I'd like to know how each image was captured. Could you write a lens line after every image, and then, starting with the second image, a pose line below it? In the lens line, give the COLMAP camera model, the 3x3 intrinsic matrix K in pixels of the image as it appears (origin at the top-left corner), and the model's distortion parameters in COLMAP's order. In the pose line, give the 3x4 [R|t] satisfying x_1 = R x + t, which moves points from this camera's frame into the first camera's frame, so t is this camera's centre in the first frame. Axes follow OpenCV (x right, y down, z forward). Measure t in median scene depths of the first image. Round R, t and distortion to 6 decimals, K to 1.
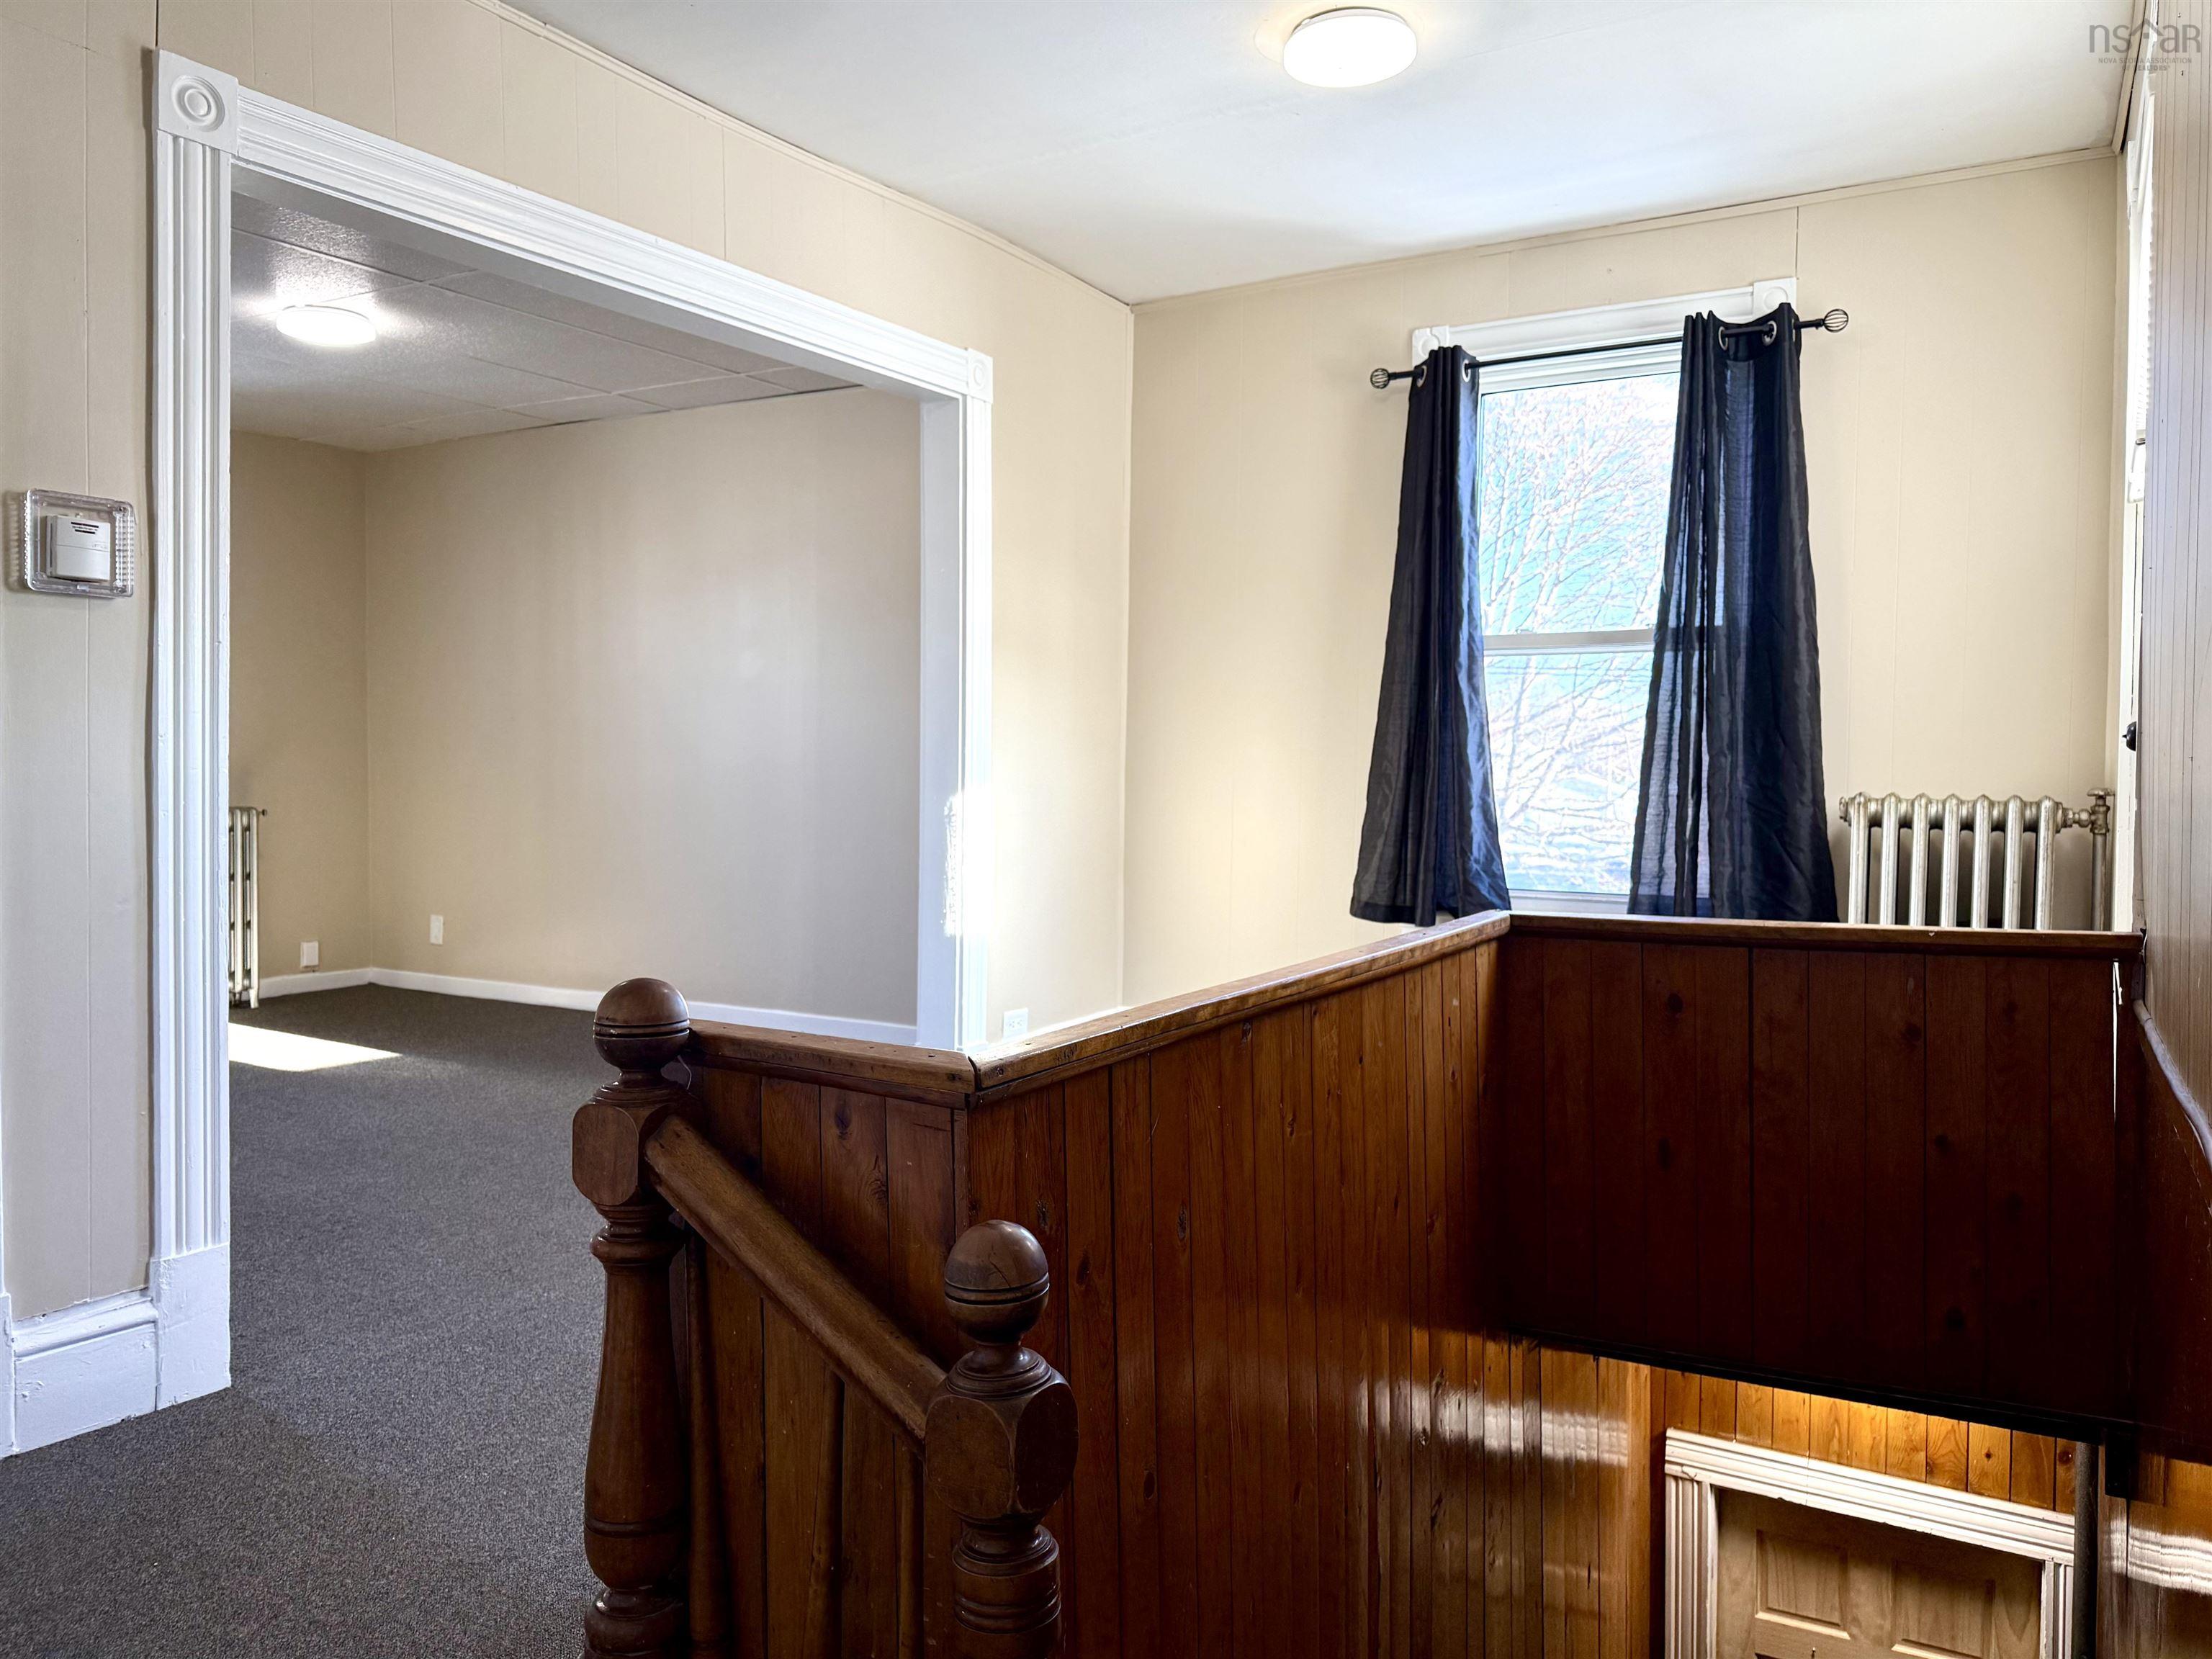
lens RADIAL K [[1613.9, 0, 1133.4], [0, 1613.9, 822.1], [0, 0, 1]] dist [0.112675, -0.148255]
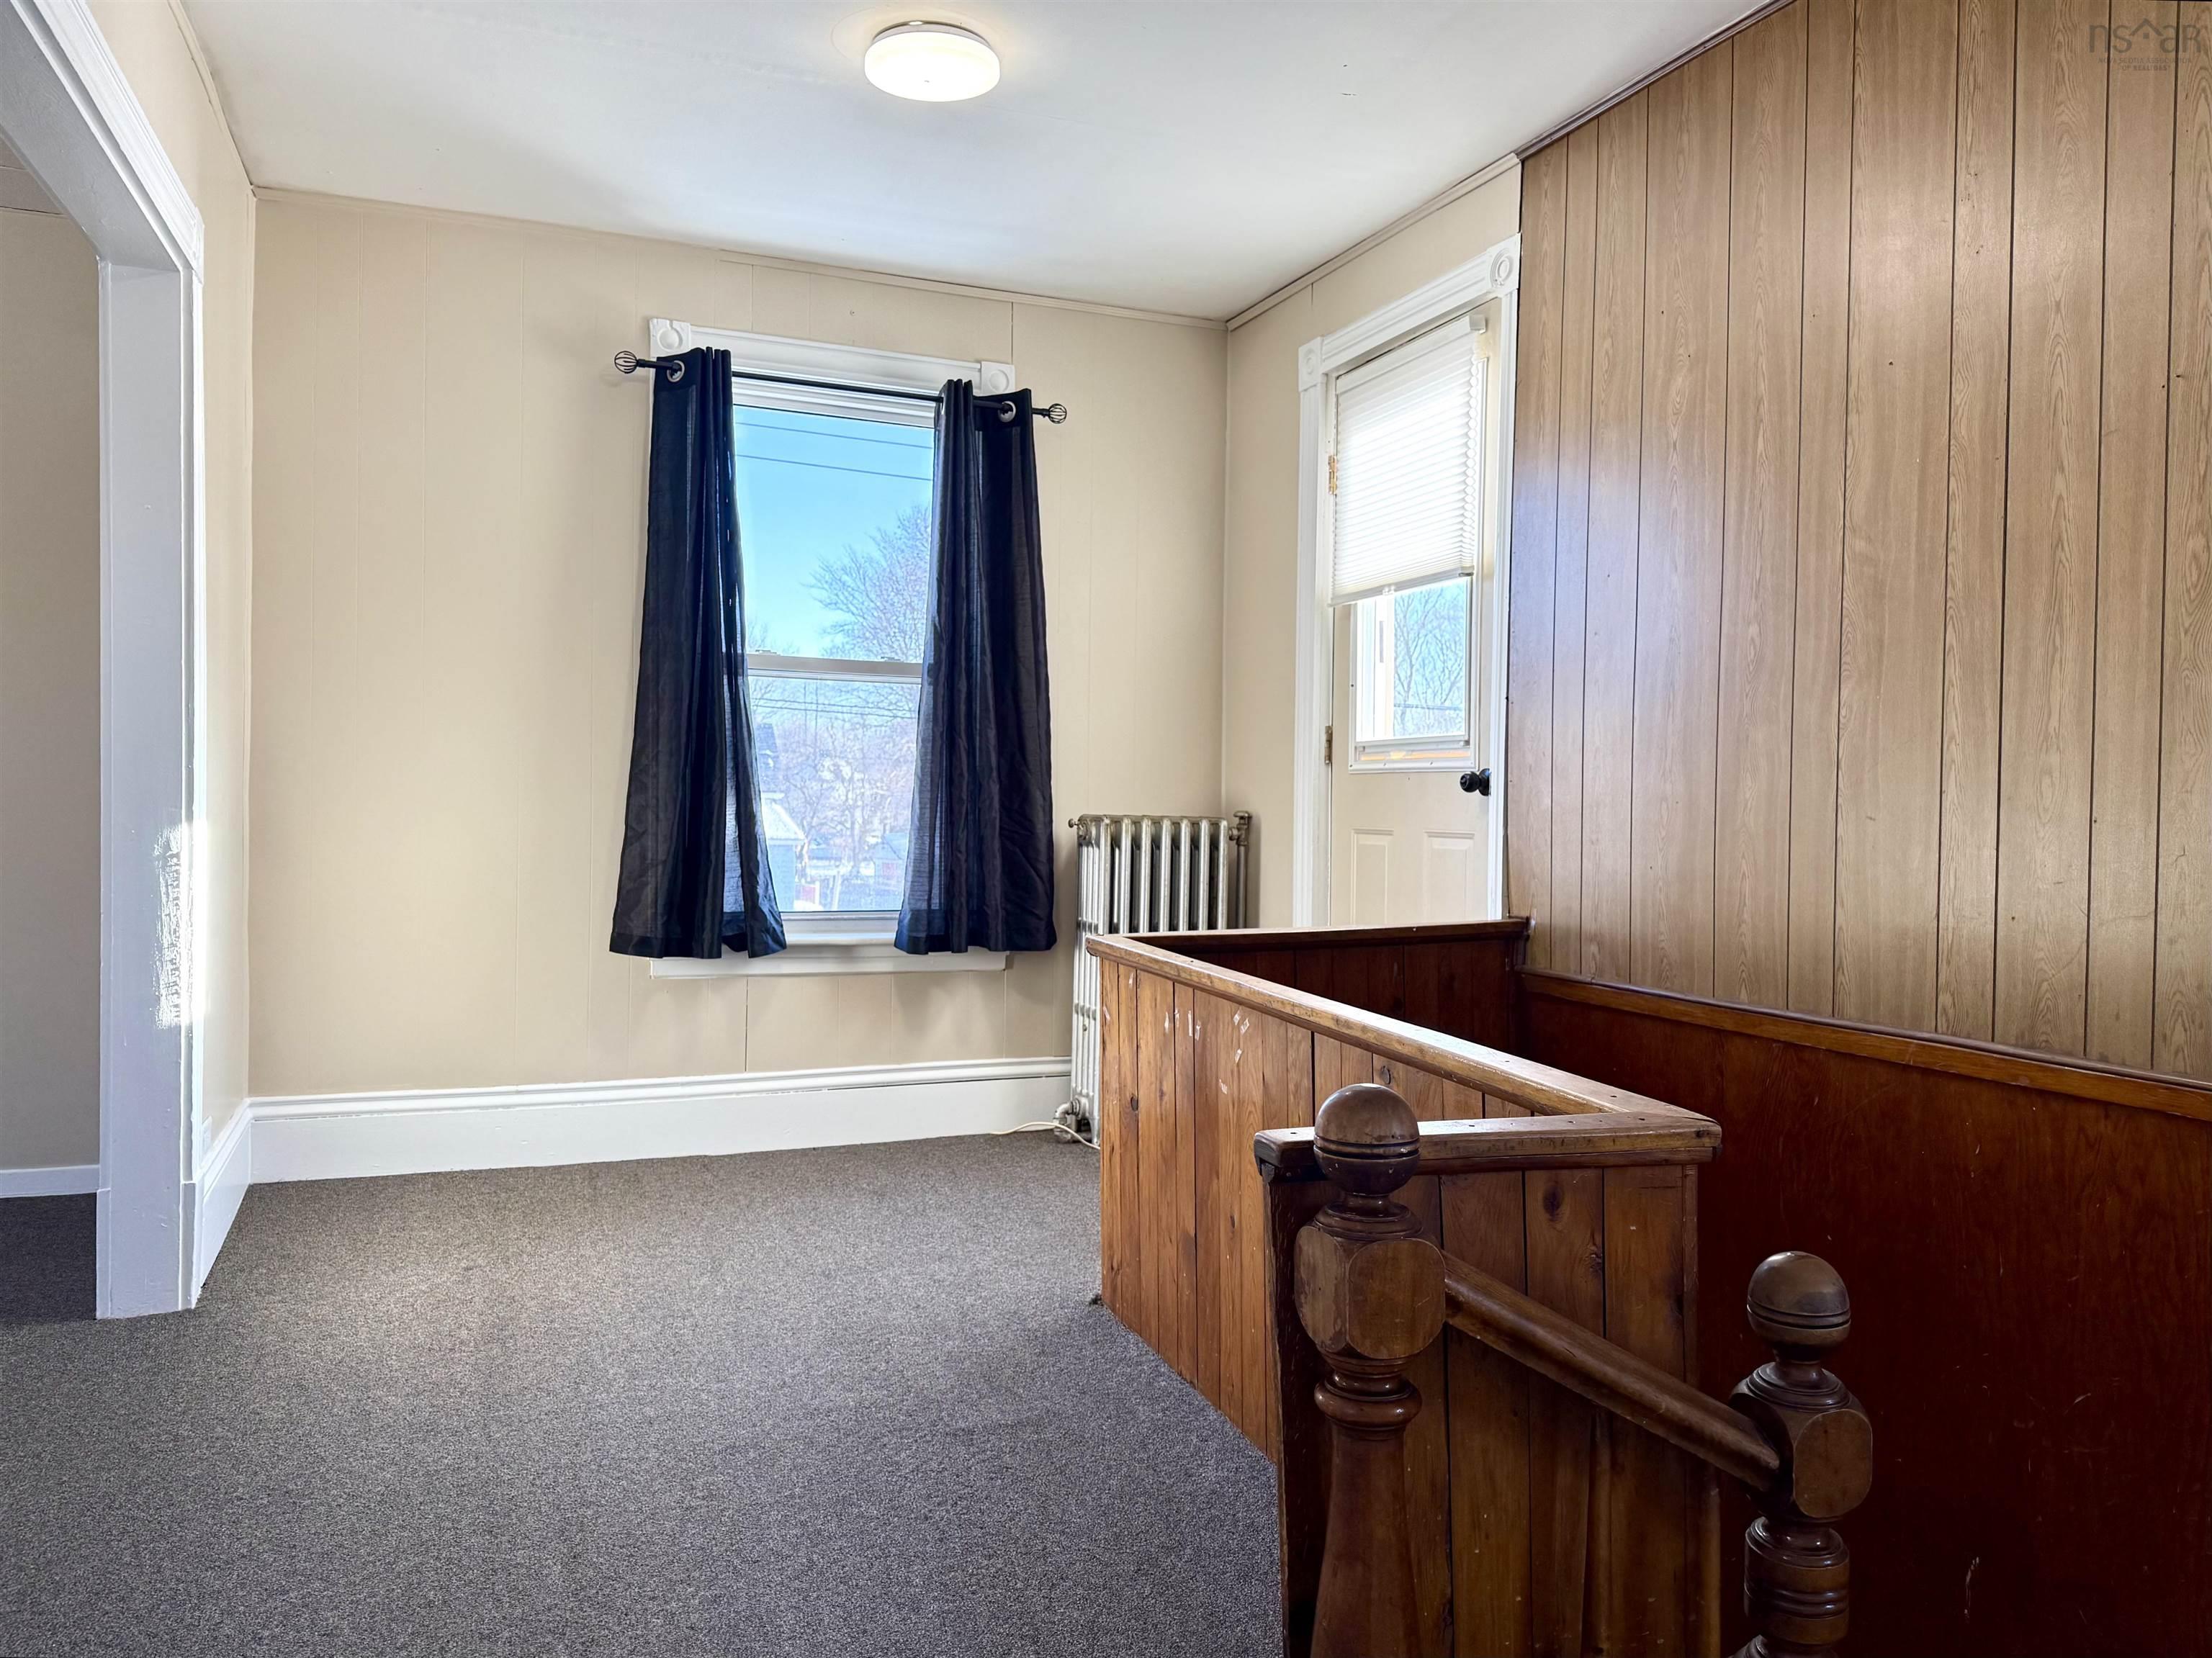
lens RADIAL K [[1613.8, 0, 1133.4], [0, 1613.8, 821.6], [0, 0, 1]] dist [0.112675, -0.148255]
pose [[0.618227, -0.014191, 0.785871, -0.435741], [0.012102, 0.999890, 0.008535, -0.022200], [-0.785906, 0.004234, 0.618331, 0.233717]]
